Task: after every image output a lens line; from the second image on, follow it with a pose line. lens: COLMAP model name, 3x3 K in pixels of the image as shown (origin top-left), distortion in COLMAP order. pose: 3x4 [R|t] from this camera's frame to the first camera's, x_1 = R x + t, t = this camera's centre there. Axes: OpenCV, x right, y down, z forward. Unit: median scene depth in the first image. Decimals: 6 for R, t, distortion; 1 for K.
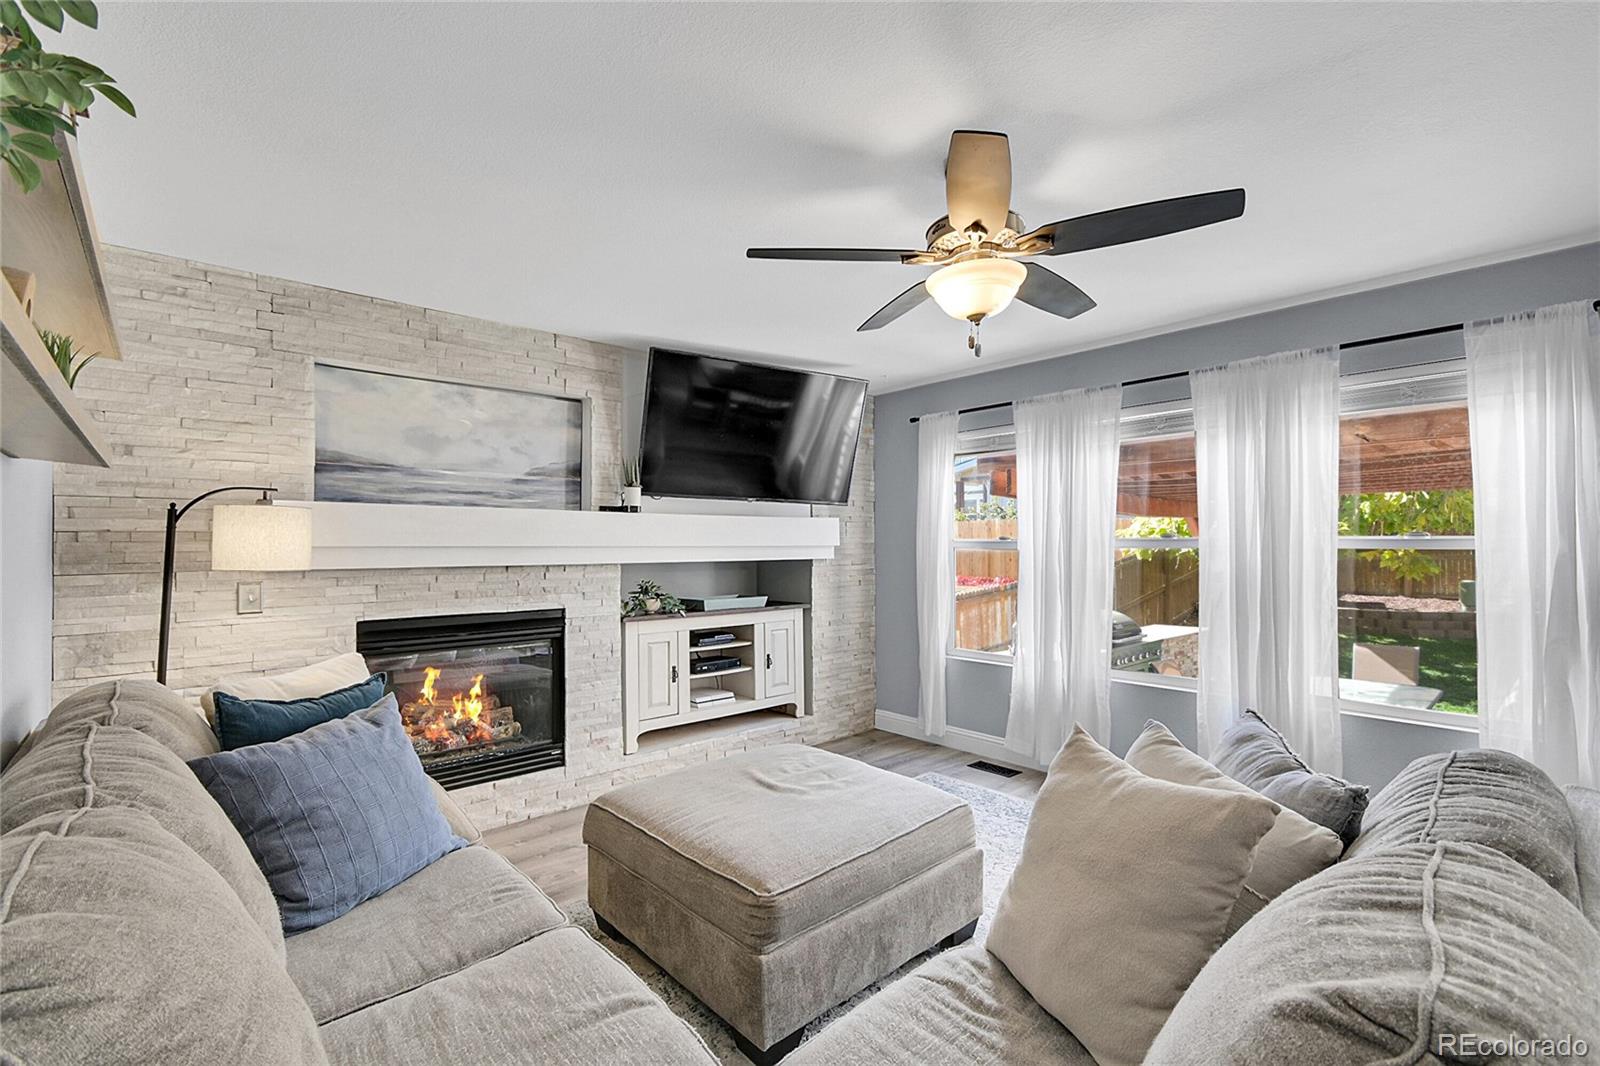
lens RADIAL K [[710.4, 0, 809.6], [0, 710.4, 531.8], [0, 0, 1]] dist [0.011564, -0.005284]
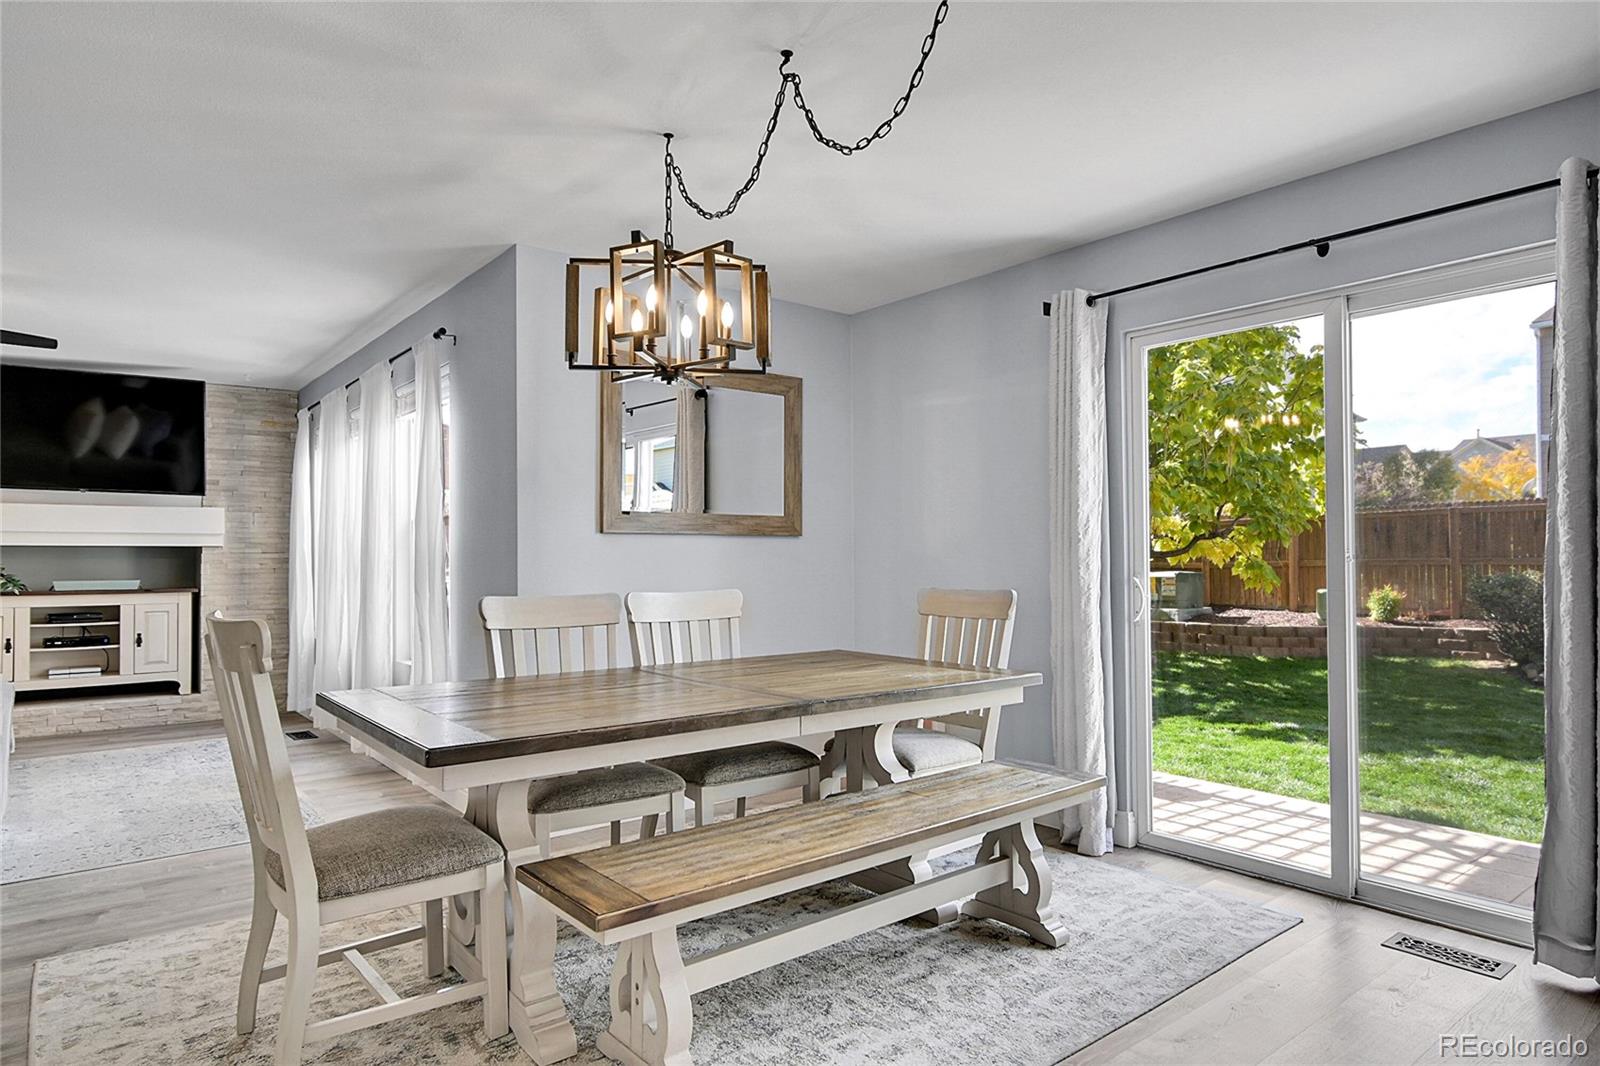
lens RADIAL K [[936.9, 0, 803.0], [0, 936.9, 543.9], [0, 0, 1]] dist [0.000864, -0.003252]
pose [[0.998111, -0.000295, -0.061439, 1.250963], [0.000483, 0.999995, 0.003039, 0.038409], [0.061438, -0.003063, 0.998106, -0.433629]]
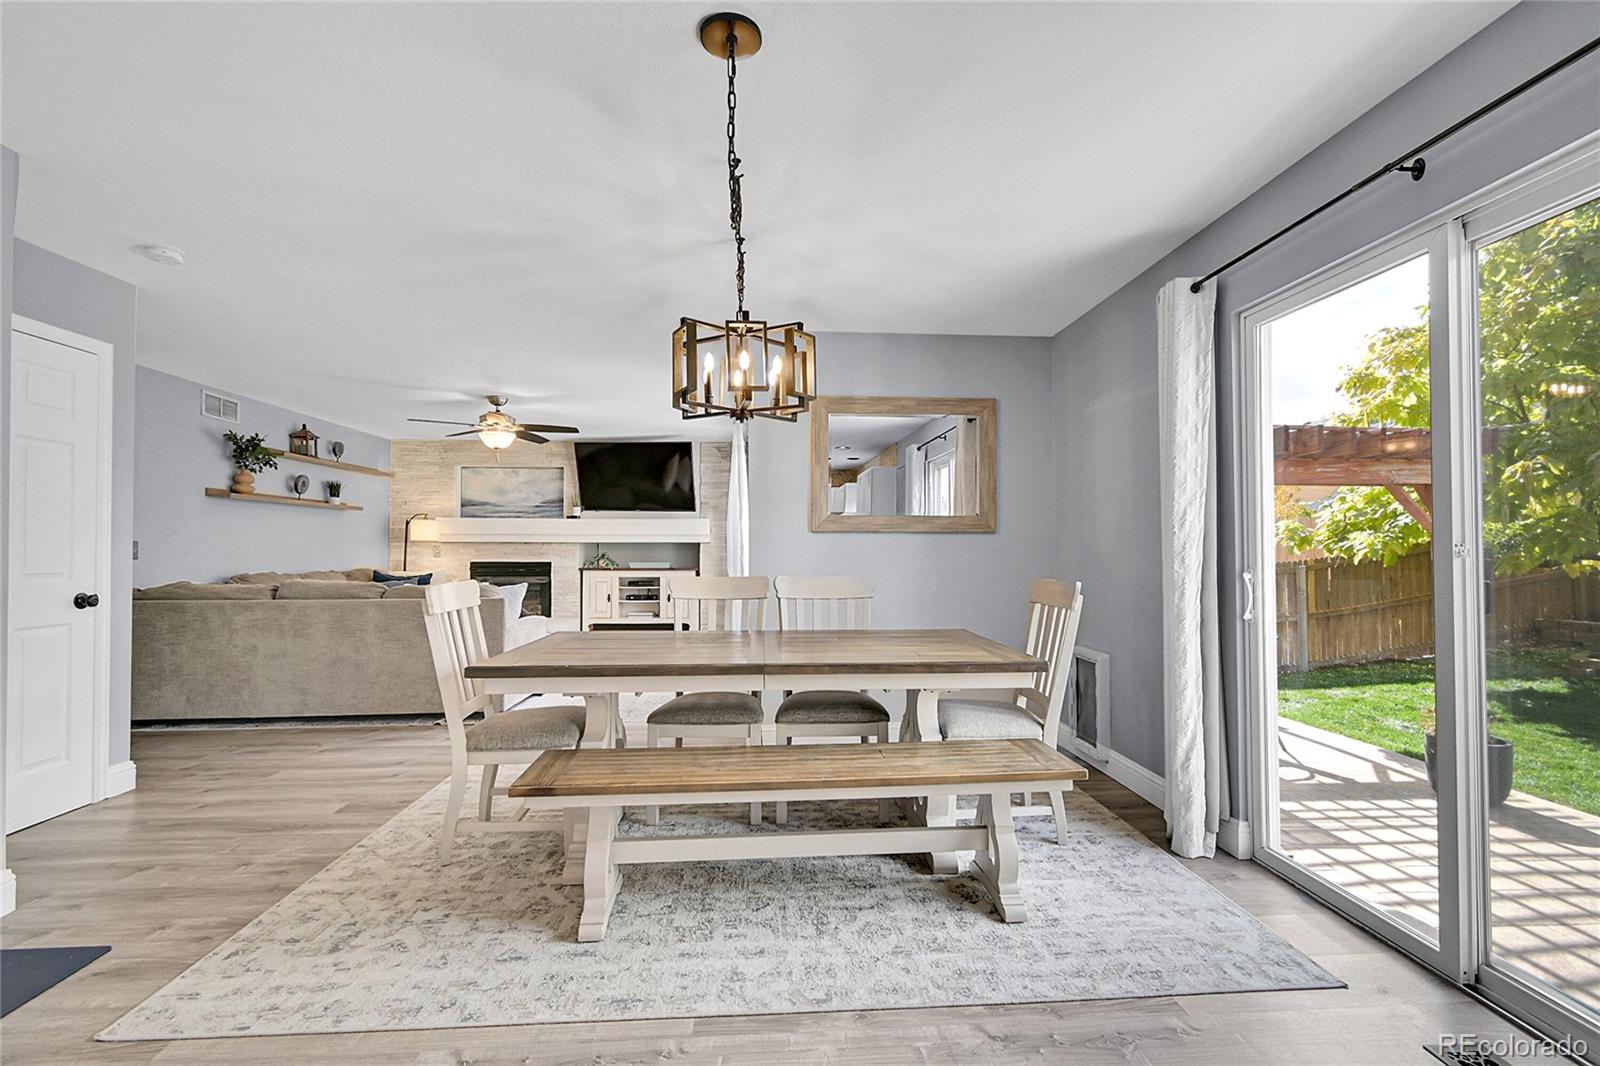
lens RADIAL K [[710.4, 0, 804.5], [0, 710.4, 542.2], [0, 0, 1]] dist [0.011564, -0.005284]
pose [[0.782129, -0.003602, -0.623106, 1.630304], [0.008116, 0.999957, 0.004407, 0.040083], [0.623063, -0.008504, 0.782125, -0.254483]]
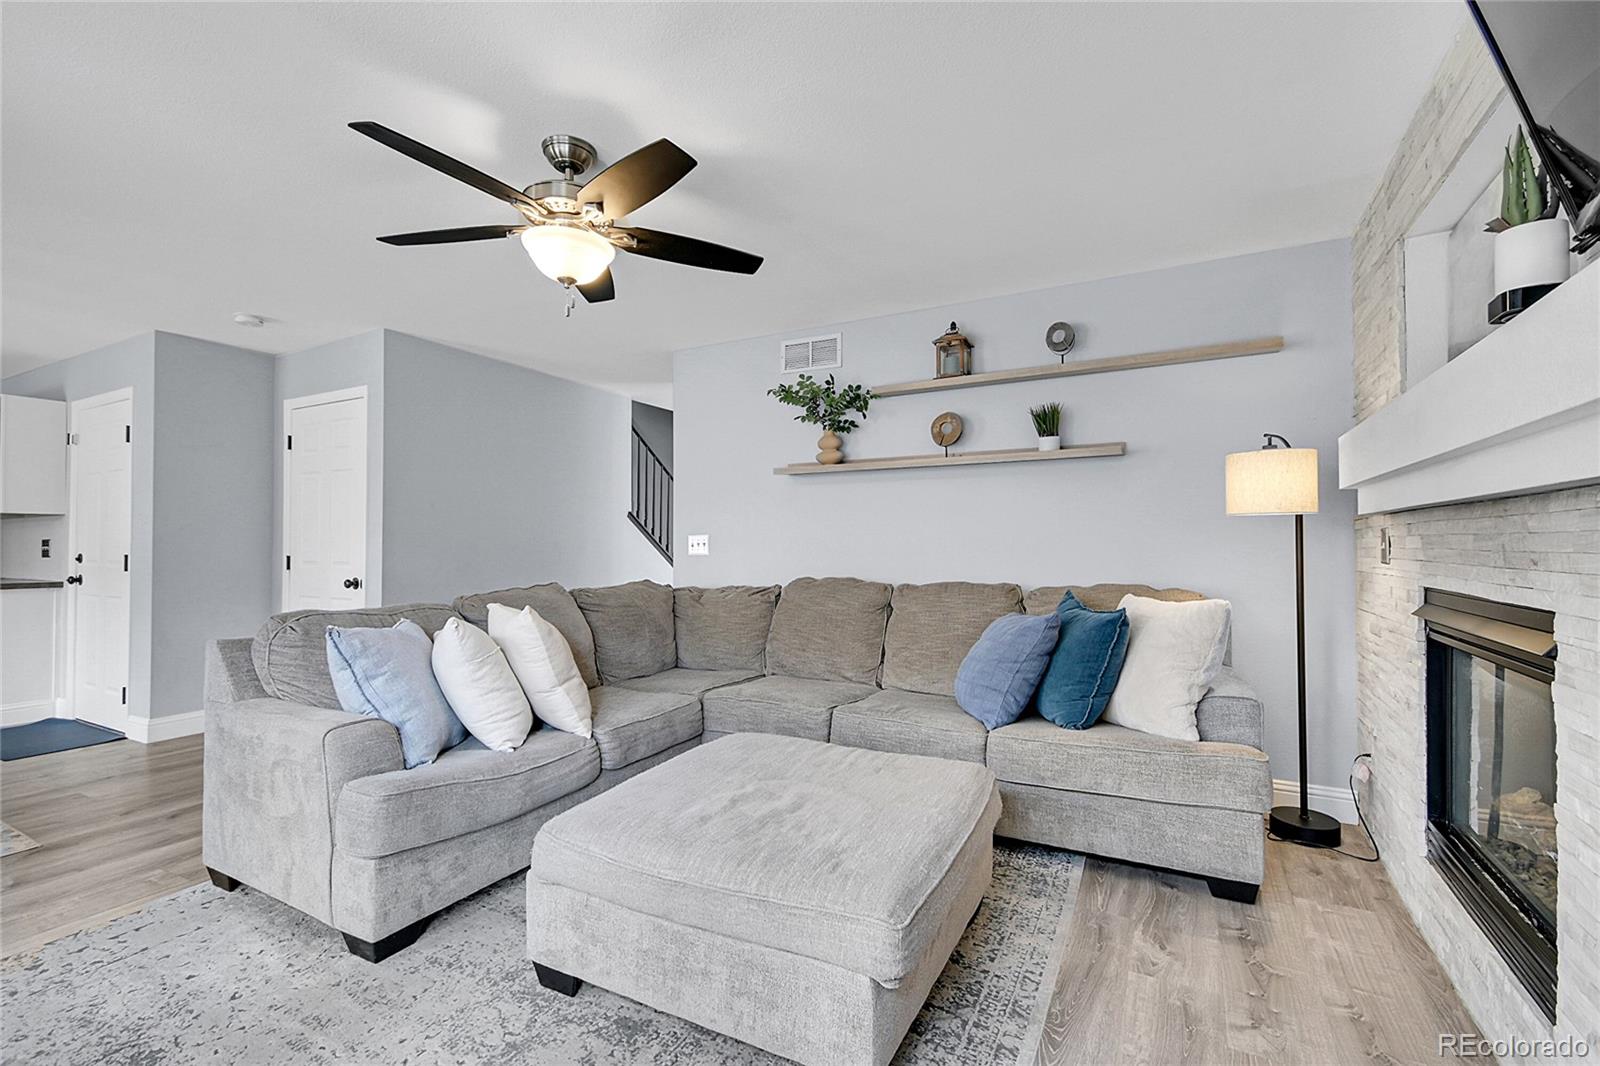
lens RADIAL K [[710.4, 0, 799.8], [0, 710.4, 536.3], [0, 0, 1]] dist [0.011564, -0.005284]
pose [[-0.942772, 0.002022, -0.333431, 0.152586], [0.011513, 0.999583, -0.026492, 0.069018], [0.333239, -0.028814, -0.942402, 1.168303]]
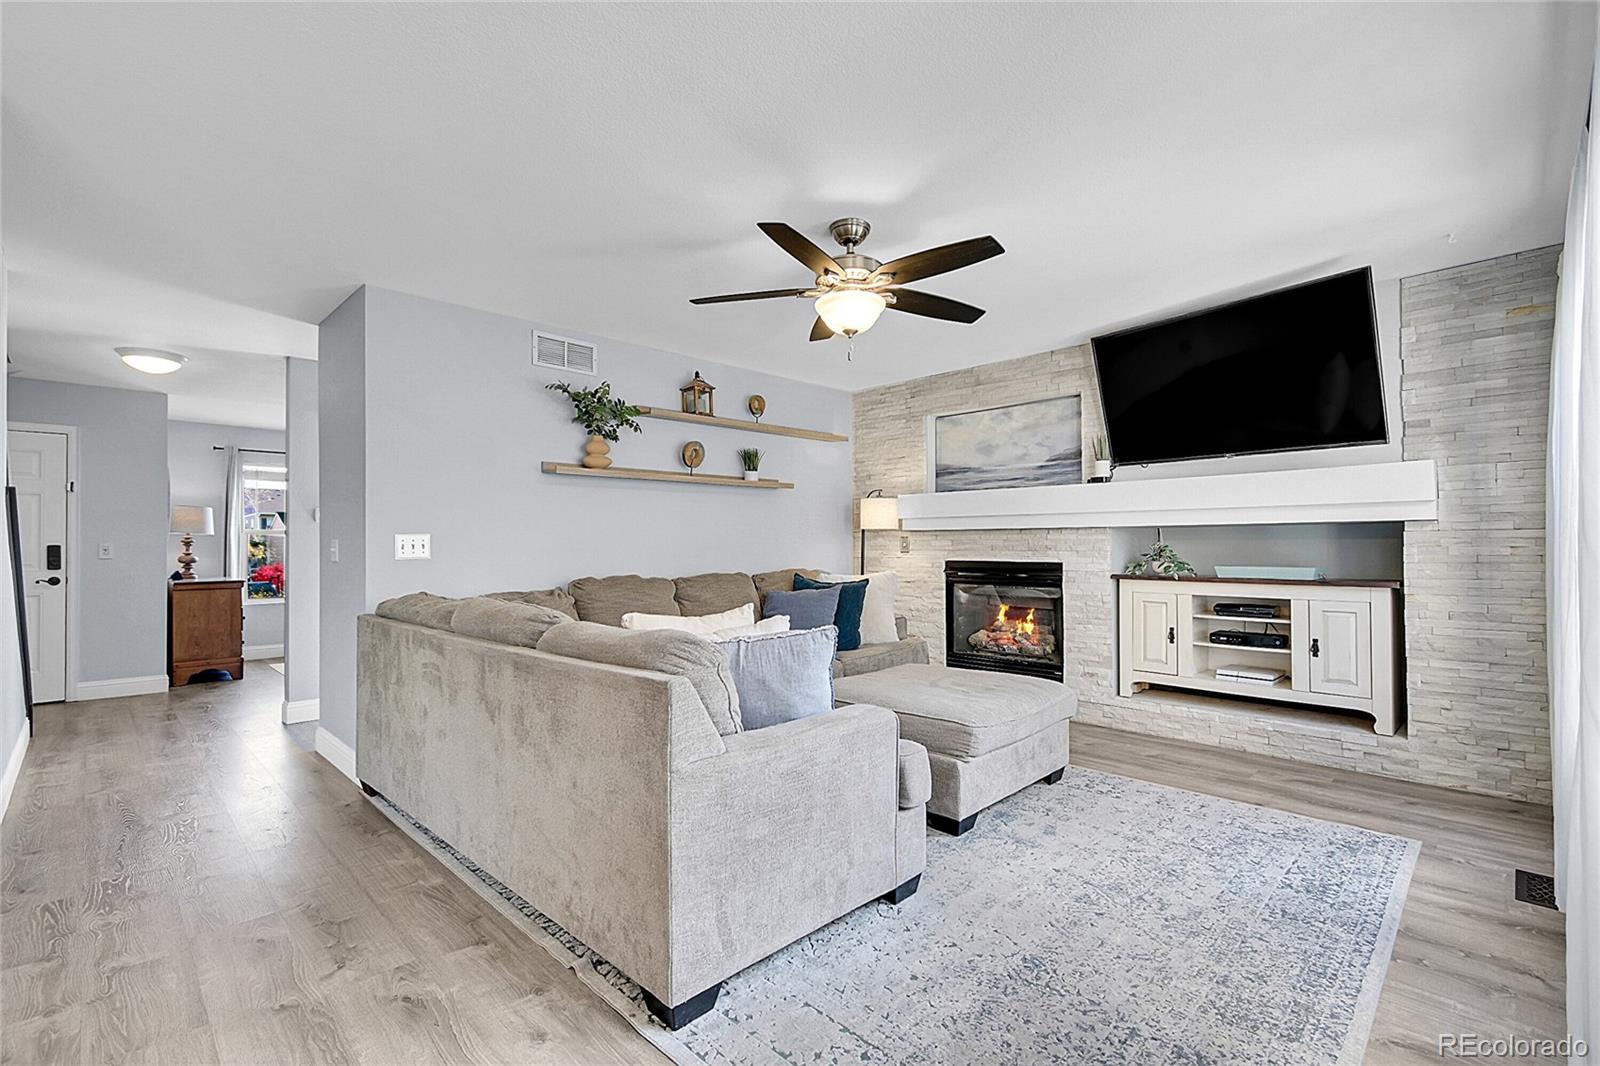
lens RADIAL K [[710.4, 0, 802.3], [0, 710.4, 534.4], [0, 0, 1]] dist [0.011564, -0.005284]
pose [[0.049047, -0.007811, -0.998766, 0.879403], [0.024357, 0.999681, -0.006622, 0.052486], [0.998499, -0.024002, 0.049222, 0.453596]]
